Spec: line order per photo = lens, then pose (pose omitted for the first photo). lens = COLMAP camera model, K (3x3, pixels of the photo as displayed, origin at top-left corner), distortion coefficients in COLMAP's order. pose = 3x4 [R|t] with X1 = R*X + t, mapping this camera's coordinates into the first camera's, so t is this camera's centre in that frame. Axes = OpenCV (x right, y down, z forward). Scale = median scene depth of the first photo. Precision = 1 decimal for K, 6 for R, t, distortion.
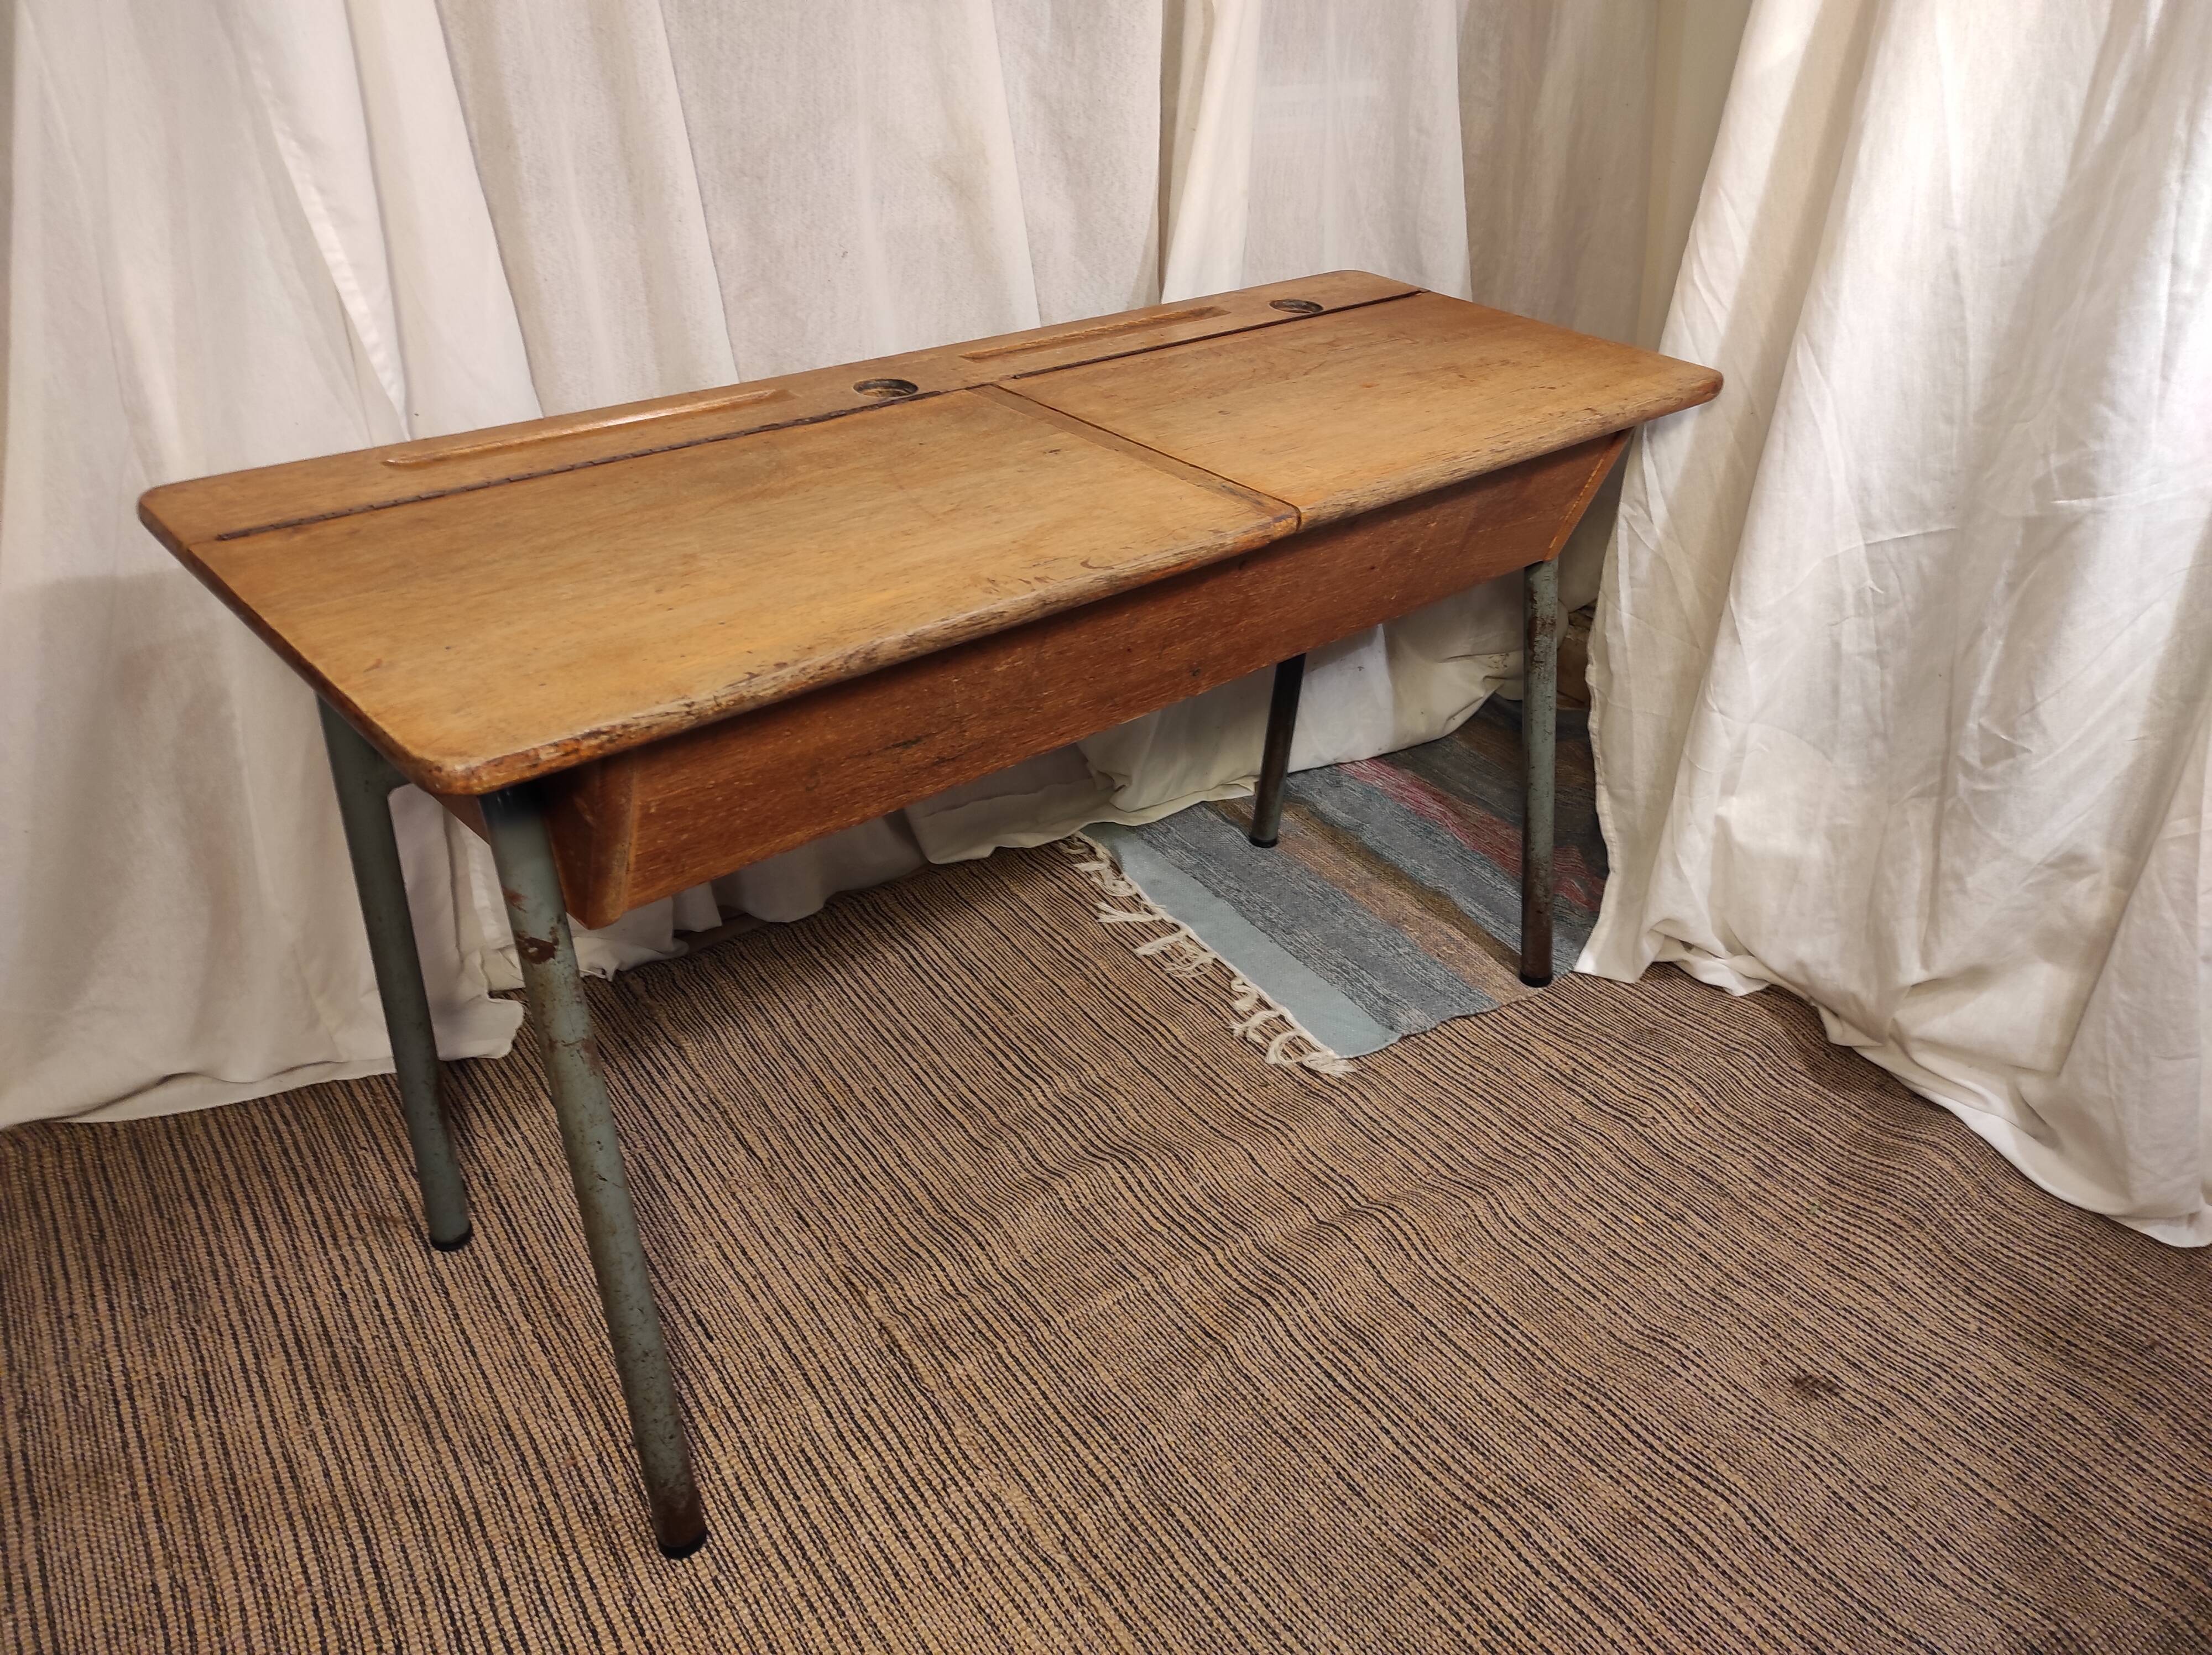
lens RADIAL K [[1624.1, 0, 1106.0], [0, 1624.1, 827.5], [0, 0, 1]] dist [0.050648, -0.048487]
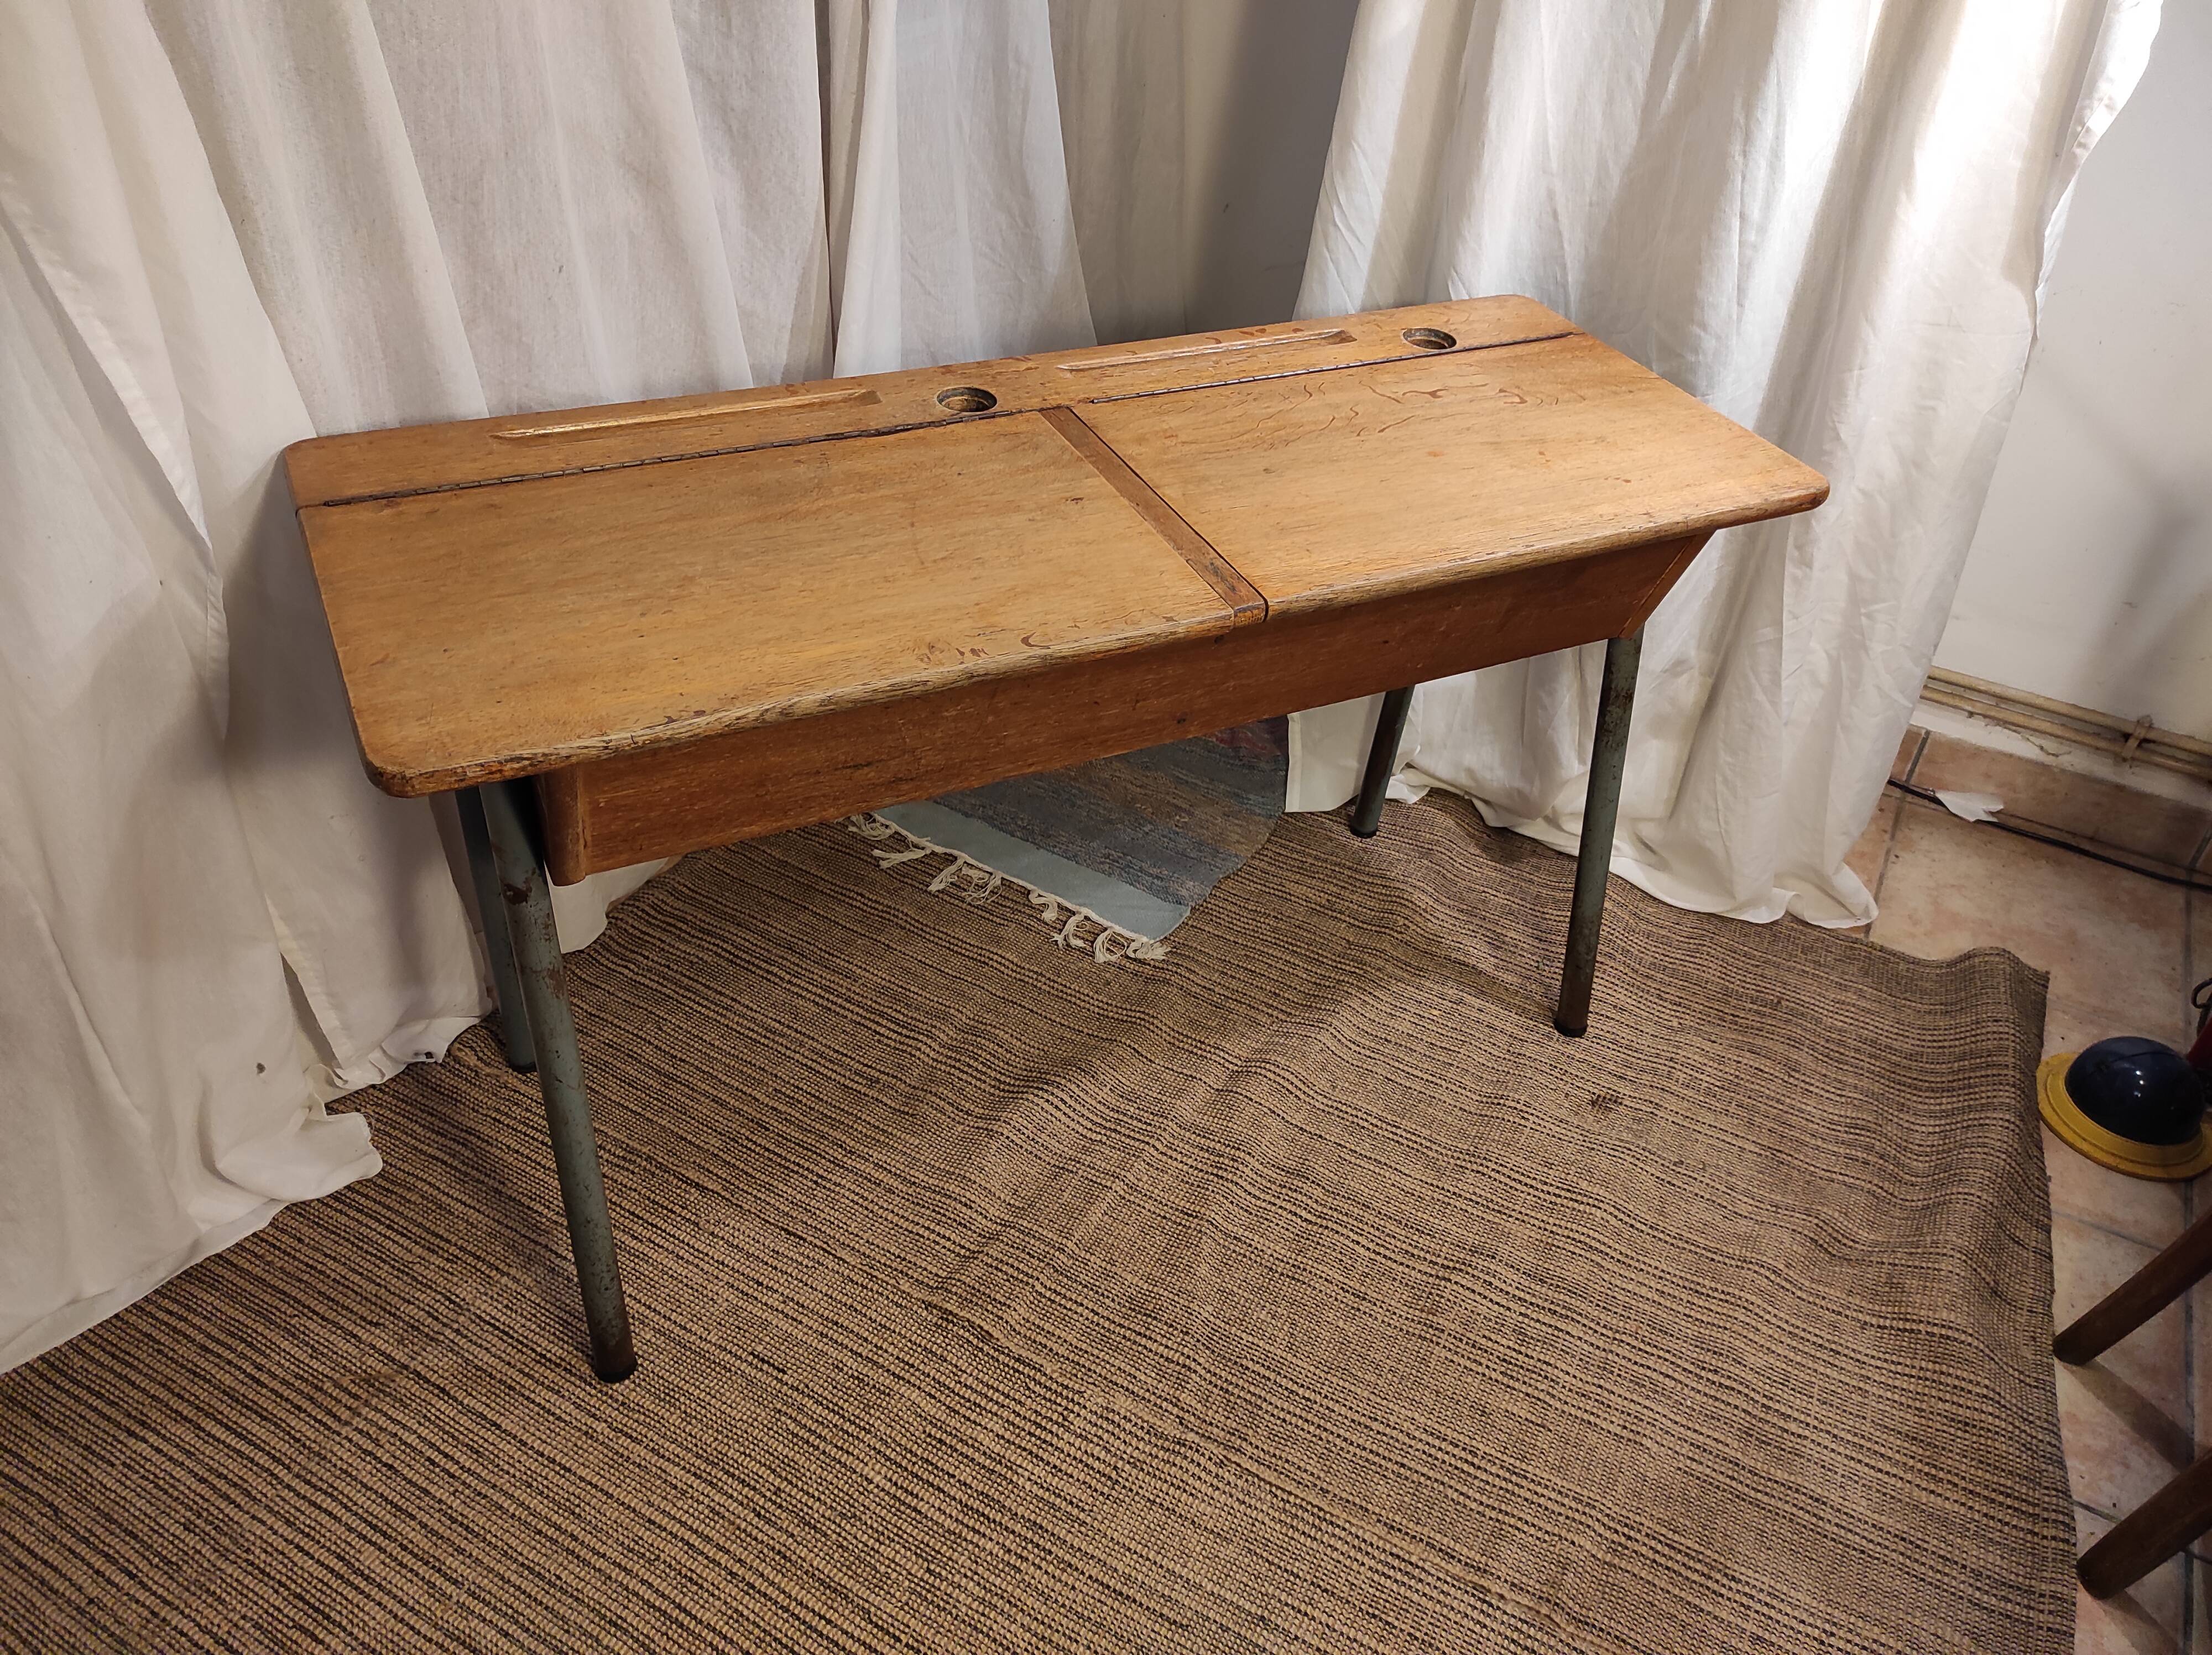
lens RADIAL K [[1625.2, 0, 1097.6], [0, 1625.2, 825.9], [0, 0, 1]] dist [0.049439, -0.049796]
pose [[0.896905, -0.234870, 0.374696, -0.374946], [0.181926, 0.968250, 0.171450, -0.175174], [-0.403067, -0.085608, 0.911157, -0.017947]]
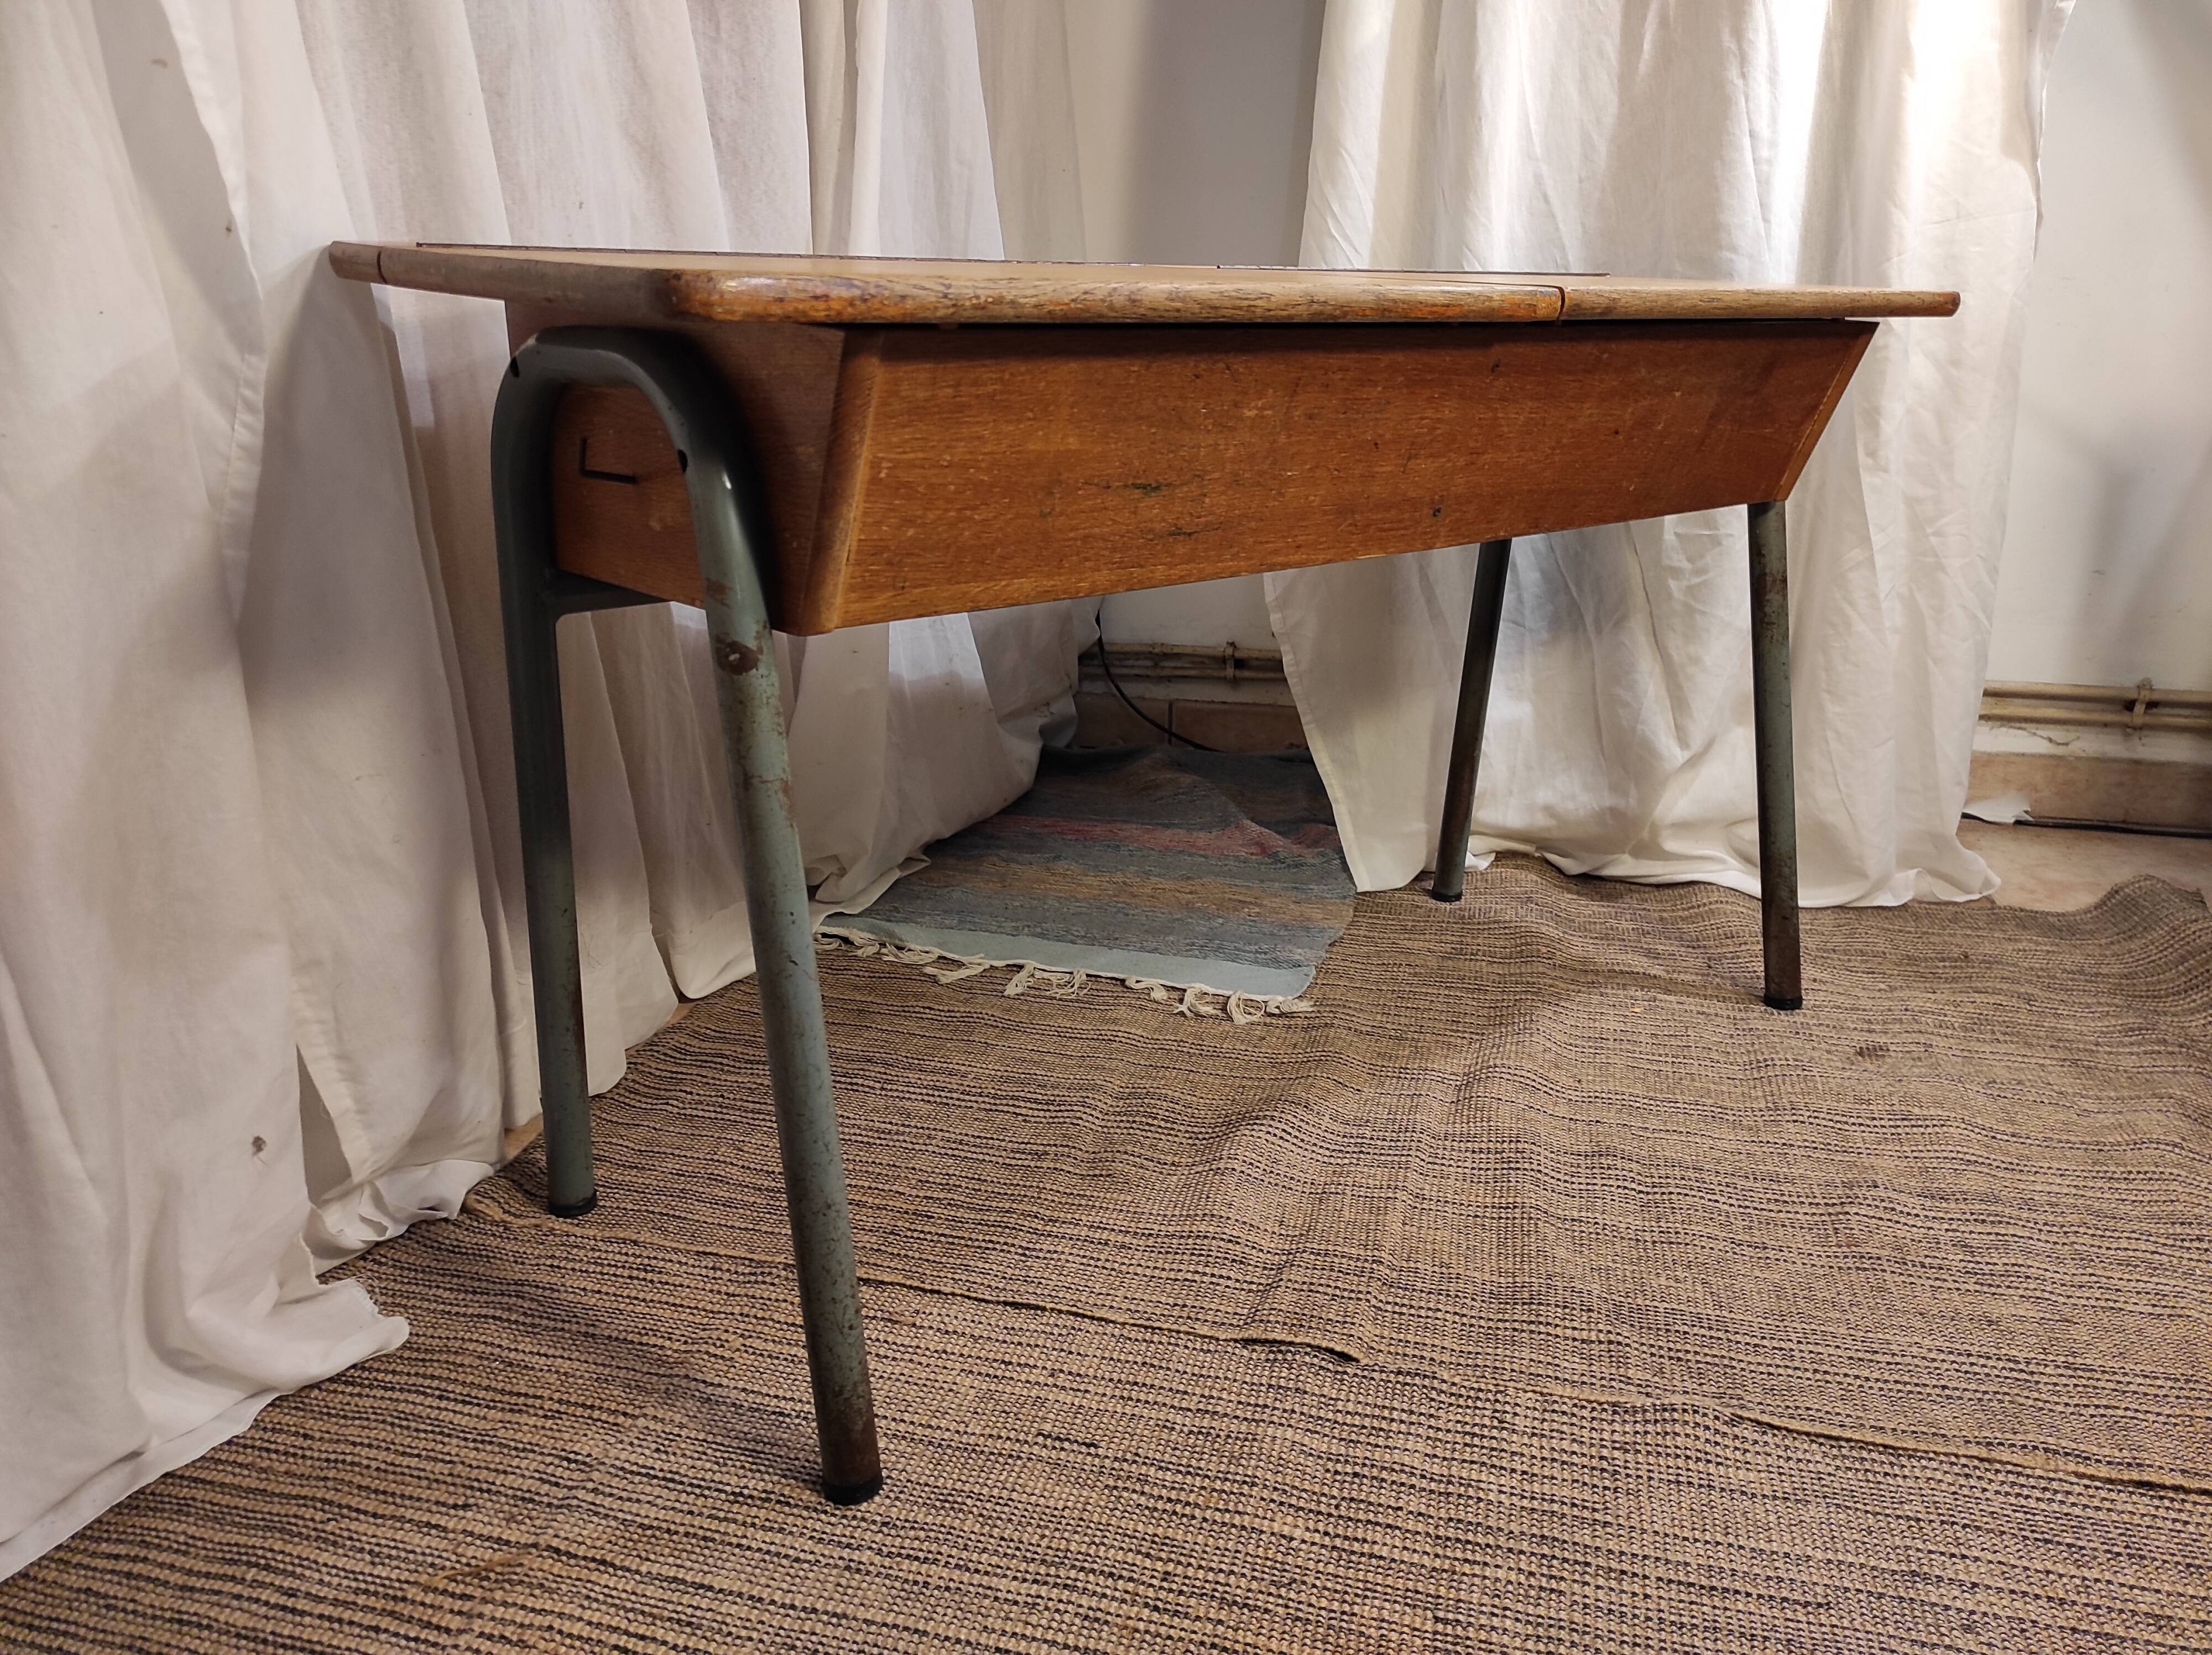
lens RADIAL K [[1632.8, 0, 1103.2], [0, 1632.8, 825.8], [0, 0, 1]] dist [0.056955, -0.056762]
pose [[0.767714, -0.210670, 0.605172, -0.627945], [0.328693, 0.940168, -0.089689, 0.120338], [-0.550069, 0.267772, 0.791026, 0.345385]]
